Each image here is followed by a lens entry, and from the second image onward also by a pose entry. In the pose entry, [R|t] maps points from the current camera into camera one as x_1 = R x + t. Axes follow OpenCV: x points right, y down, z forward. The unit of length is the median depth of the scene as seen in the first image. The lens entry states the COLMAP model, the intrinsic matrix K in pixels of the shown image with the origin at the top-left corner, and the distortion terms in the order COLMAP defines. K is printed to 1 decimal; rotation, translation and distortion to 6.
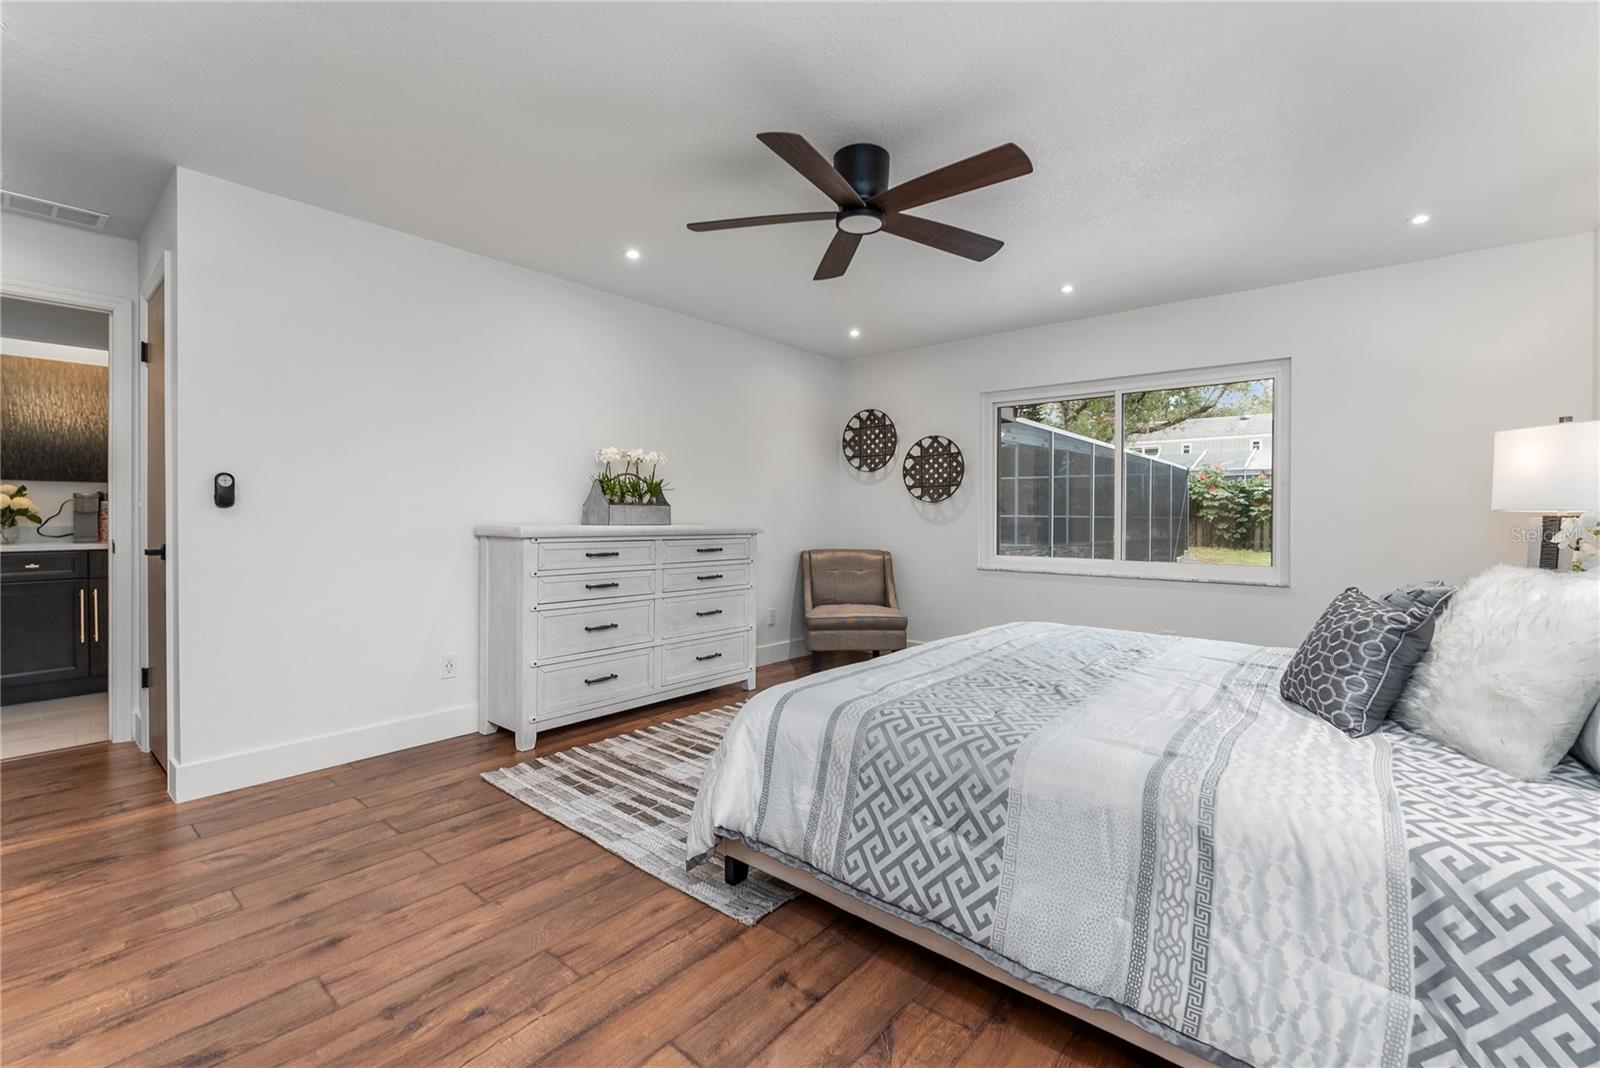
lens RADIAL K [[680.7, 0, 786.0], [0, 680.7, 524.3], [0, 0, 1]] dist [-0.002327, -0.000322]
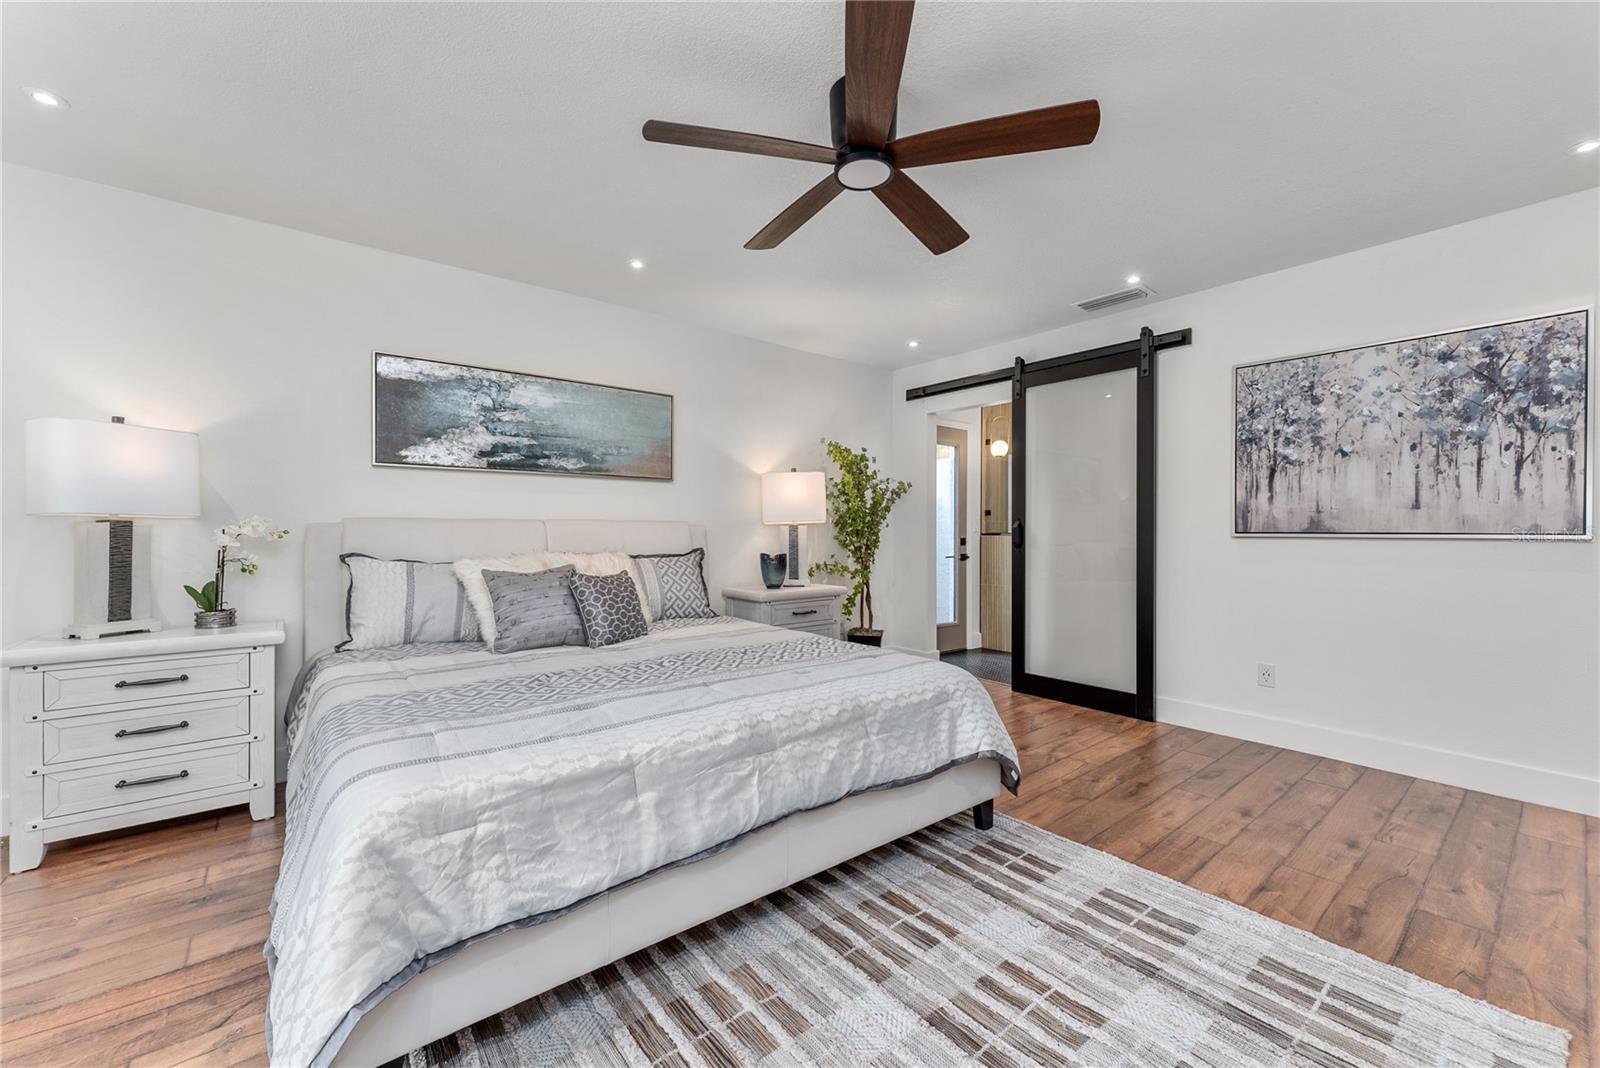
lens RADIAL K [[651.4, 0, 800.0], [0, 651.4, 534.0], [0, 0, 1]] dist [-0.000143, 0.000290]
pose [[-0.986134, -0.009850, 0.165660, 0.045491], [-0.007080, 0.999825, 0.017301, -0.013176], [-0.165801, 0.015888, -0.986031, 1.570004]]
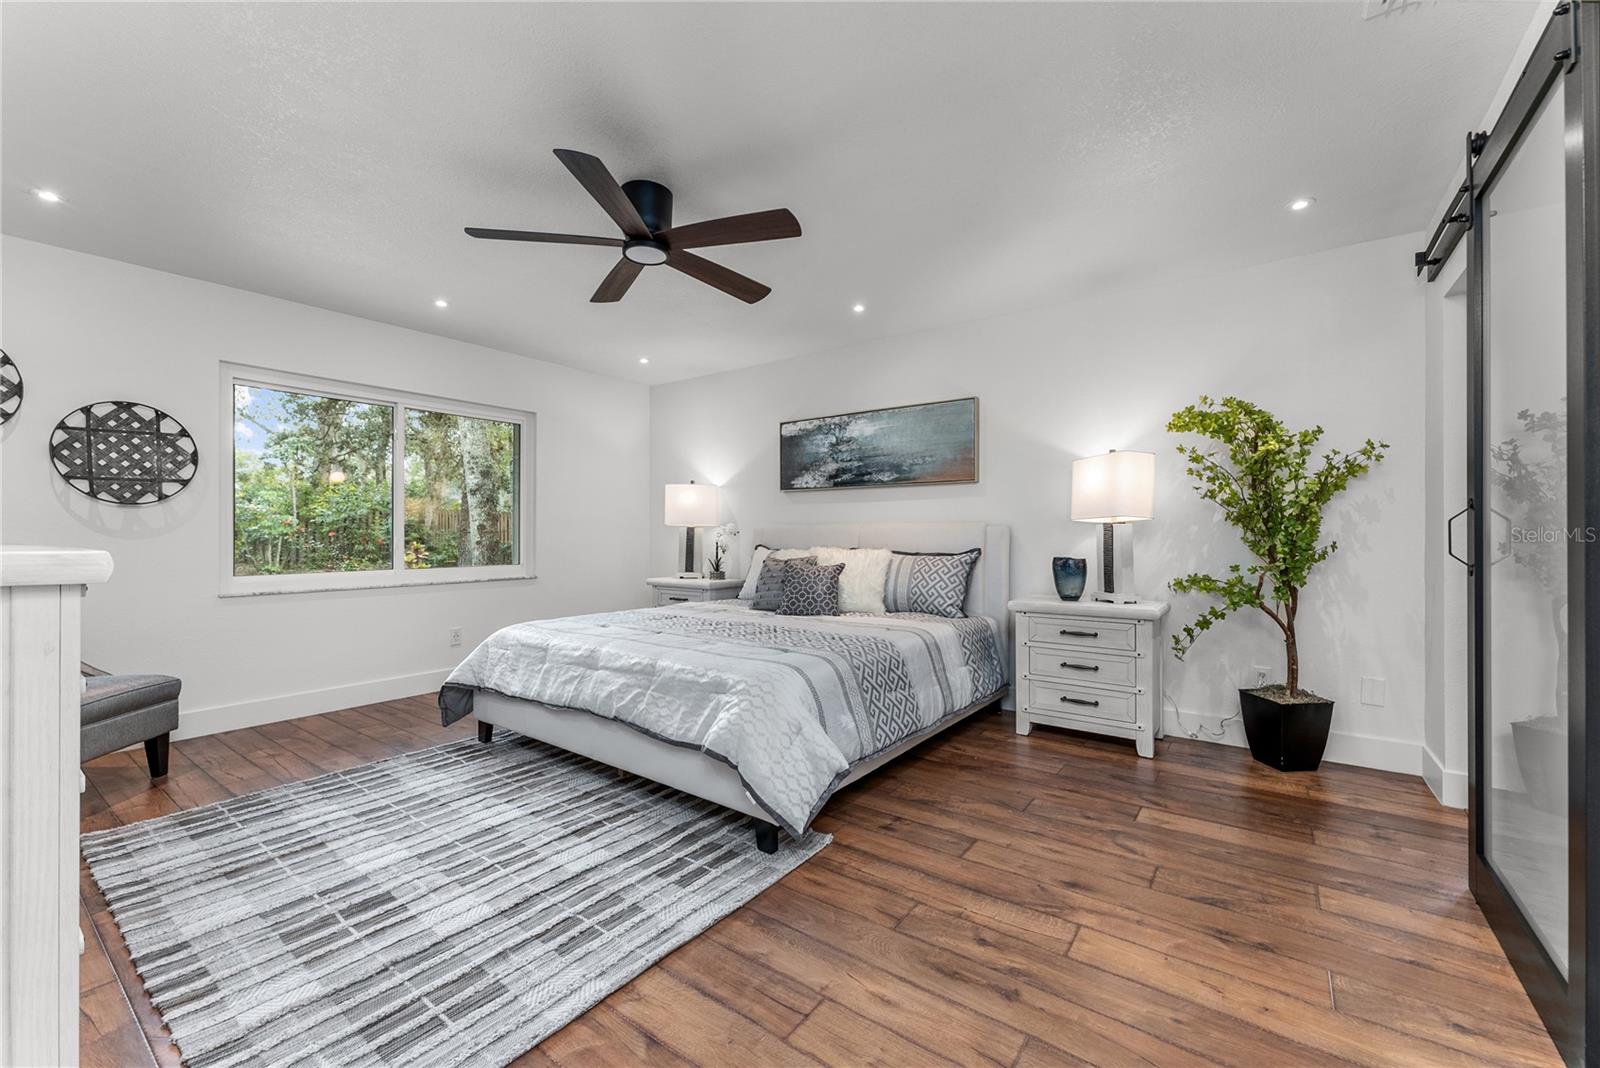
lens RADIAL K [[651.4, 0, 800.0], [0, 651.4, 534.0], [0, 0, 1]] dist [-0.000143, 0.000290]
pose [[-0.071573, -0.007809, 0.997405, -0.817539], [0.010742, 0.999905, 0.008600, -0.003904], [-0.997378, 0.011330, -0.071482, 0.728352]]
